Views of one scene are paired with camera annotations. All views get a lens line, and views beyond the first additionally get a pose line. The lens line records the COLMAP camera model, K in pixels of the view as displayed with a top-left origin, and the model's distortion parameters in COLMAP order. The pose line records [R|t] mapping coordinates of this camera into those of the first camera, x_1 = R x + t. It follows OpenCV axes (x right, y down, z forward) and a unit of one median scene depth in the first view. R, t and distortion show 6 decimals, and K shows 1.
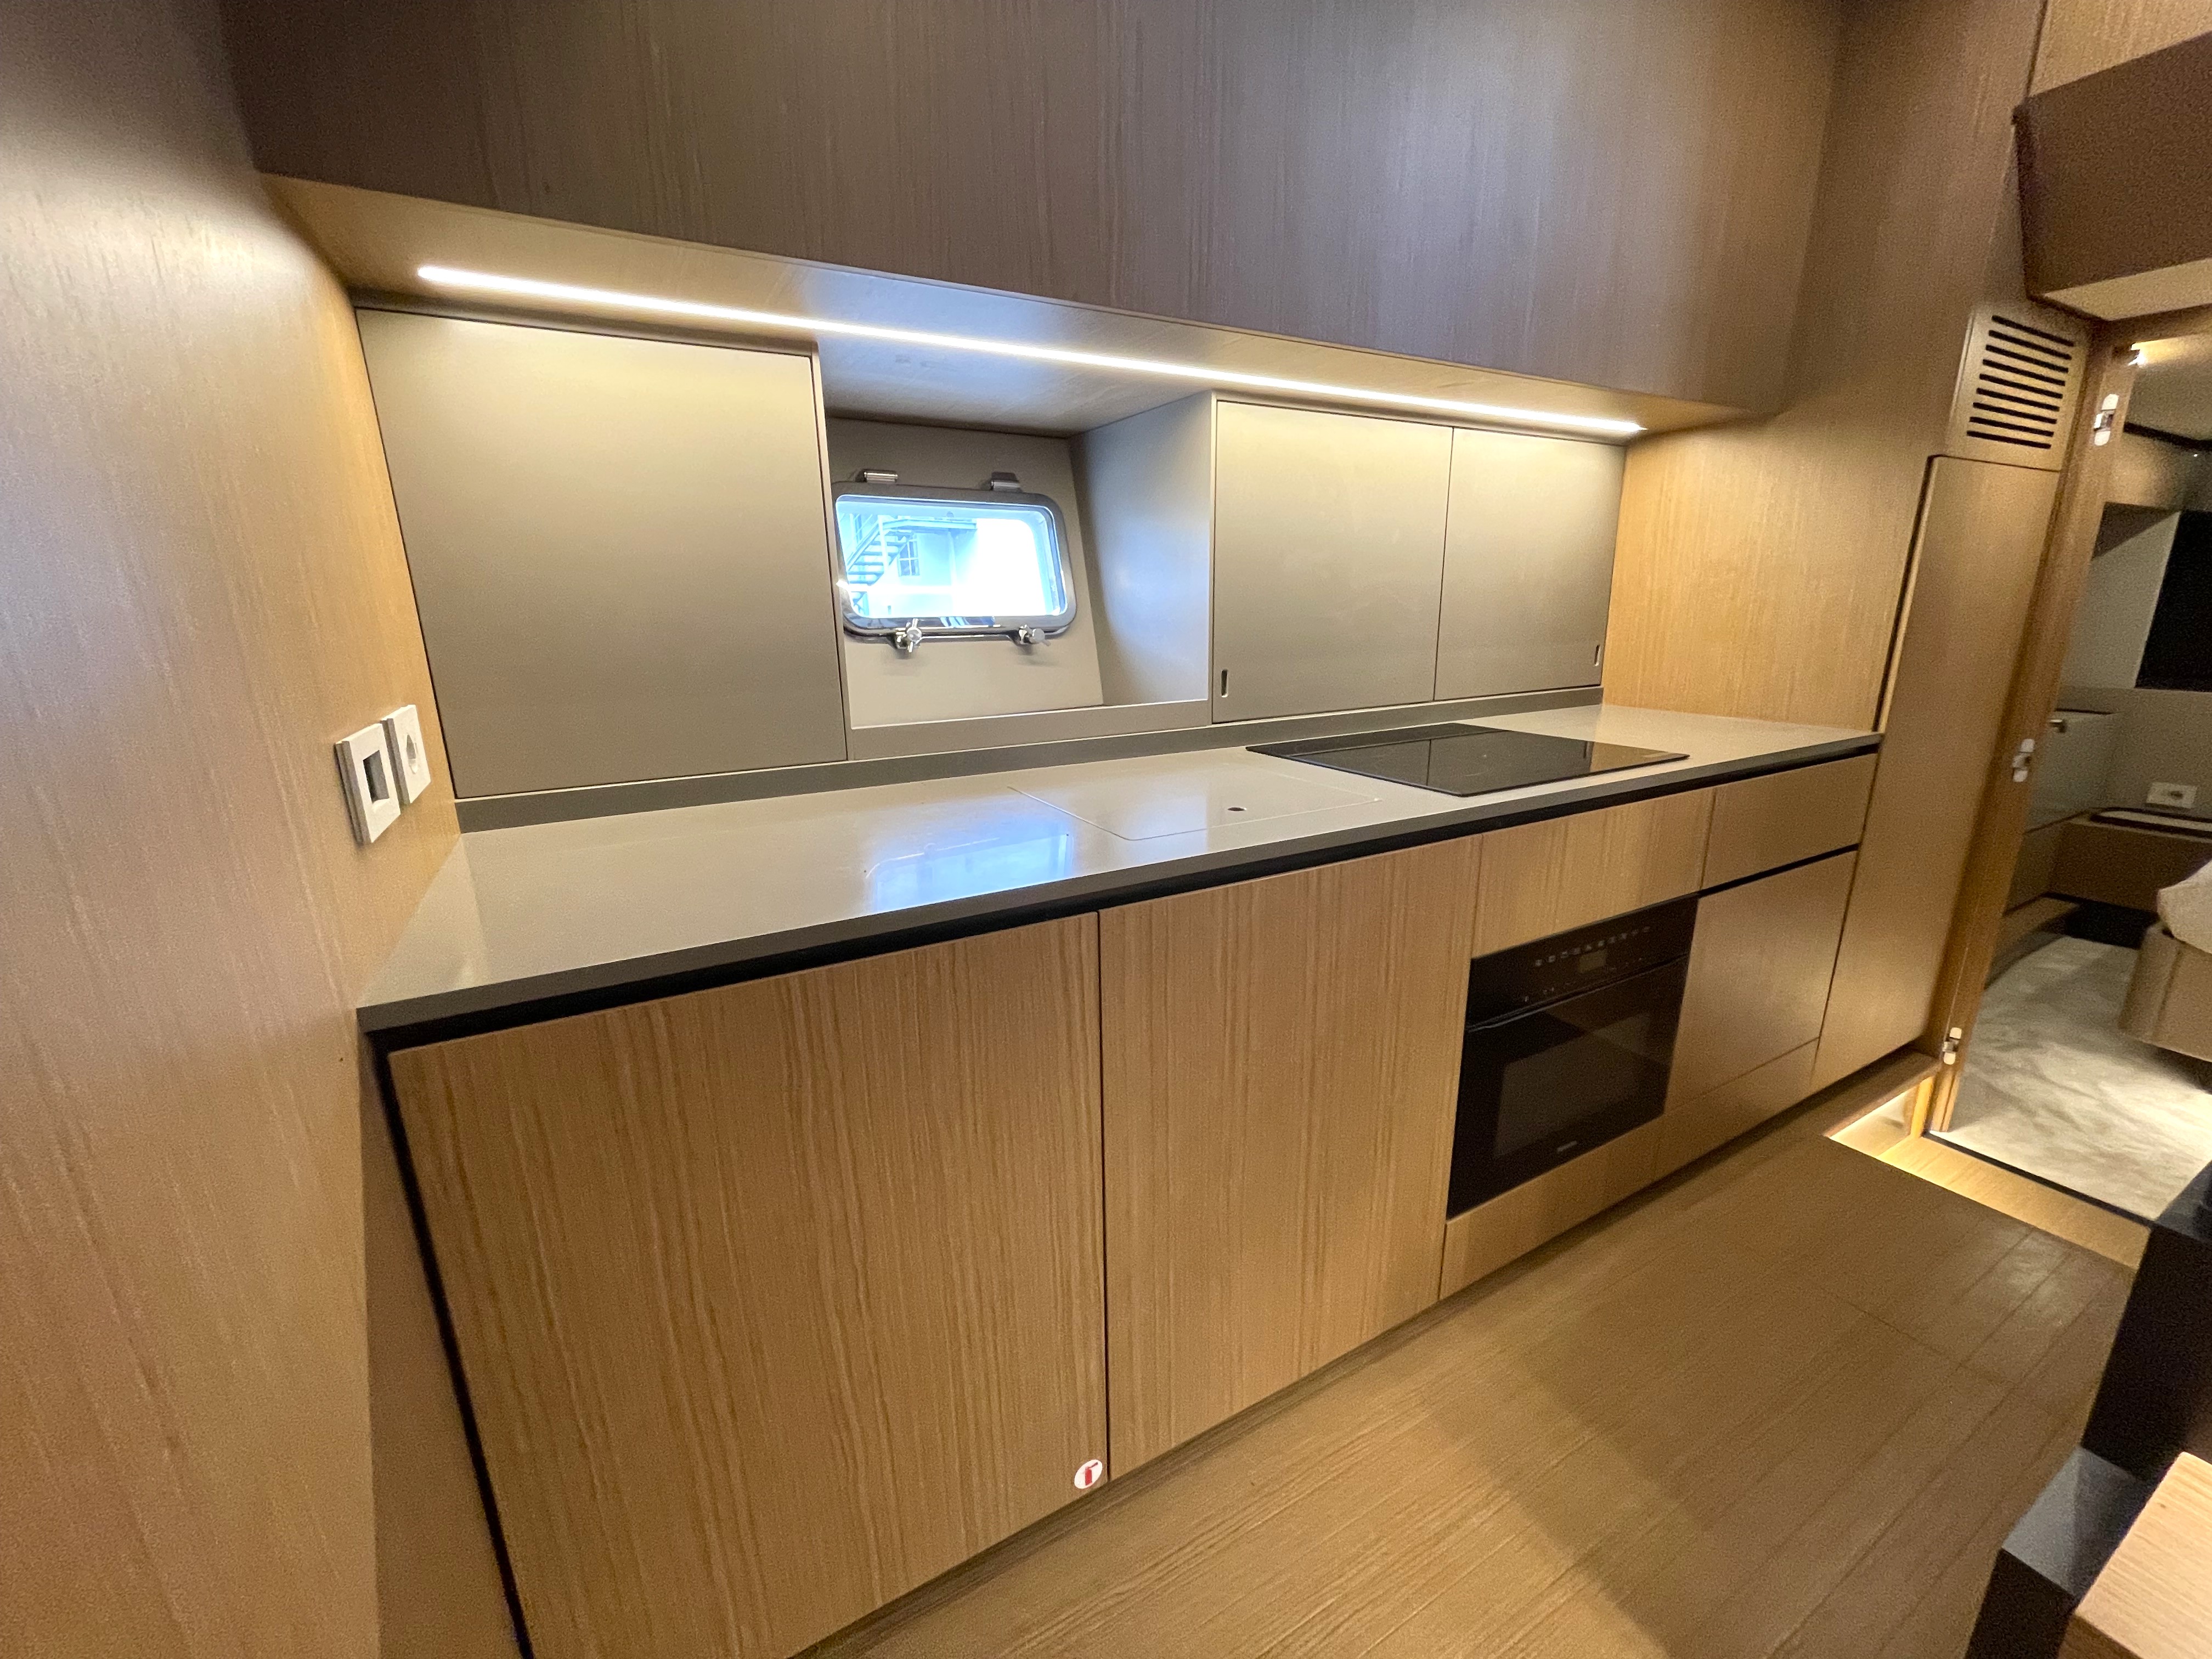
lens RADIAL K [[890.0, 0, 1109.4], [0, 890.0, 834.1], [0, 0, 1]] dist [-0.007334, 0.002175]
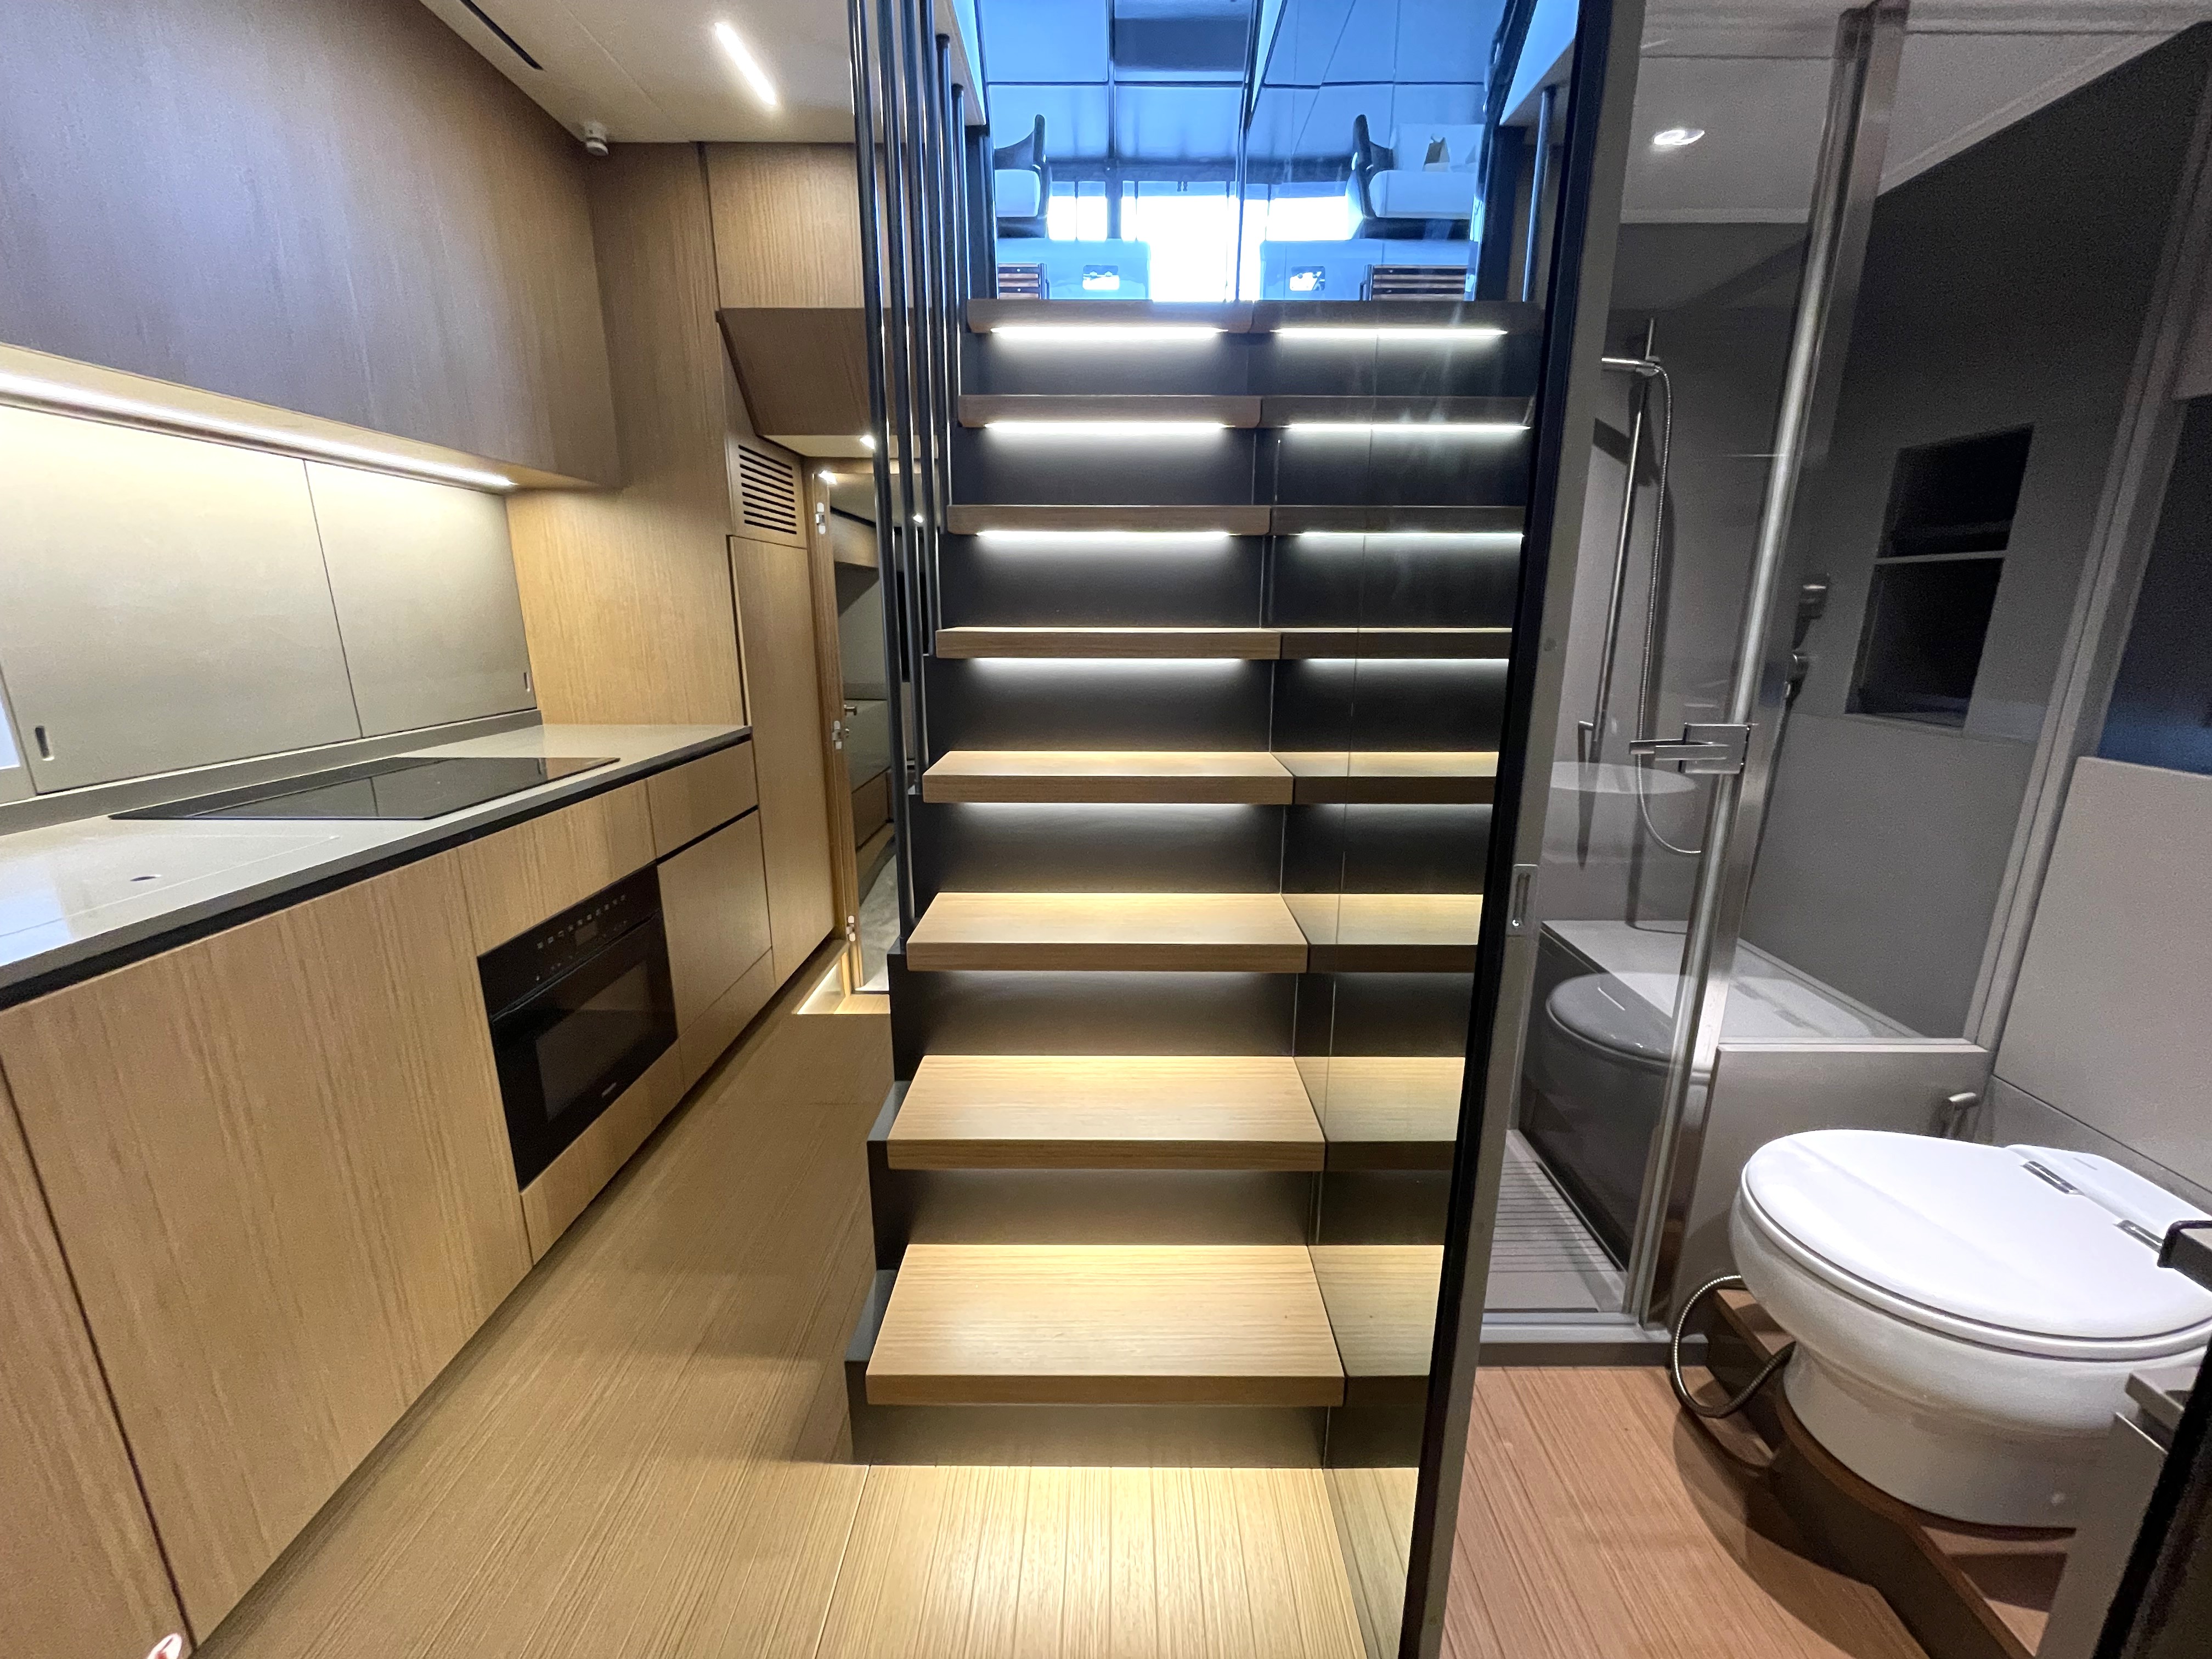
lens RADIAL K [[890.0, 0, 1112.9], [0, 890.0, 831.5], [0, 0, 1]] dist [-0.007334, 0.002175]
pose [[0.487187, -0.194960, 0.851257, -0.097941], [0.211772, 0.972042, 0.101422, 0.031152], [-0.847231, 0.130861, 0.514854, -0.220354]]
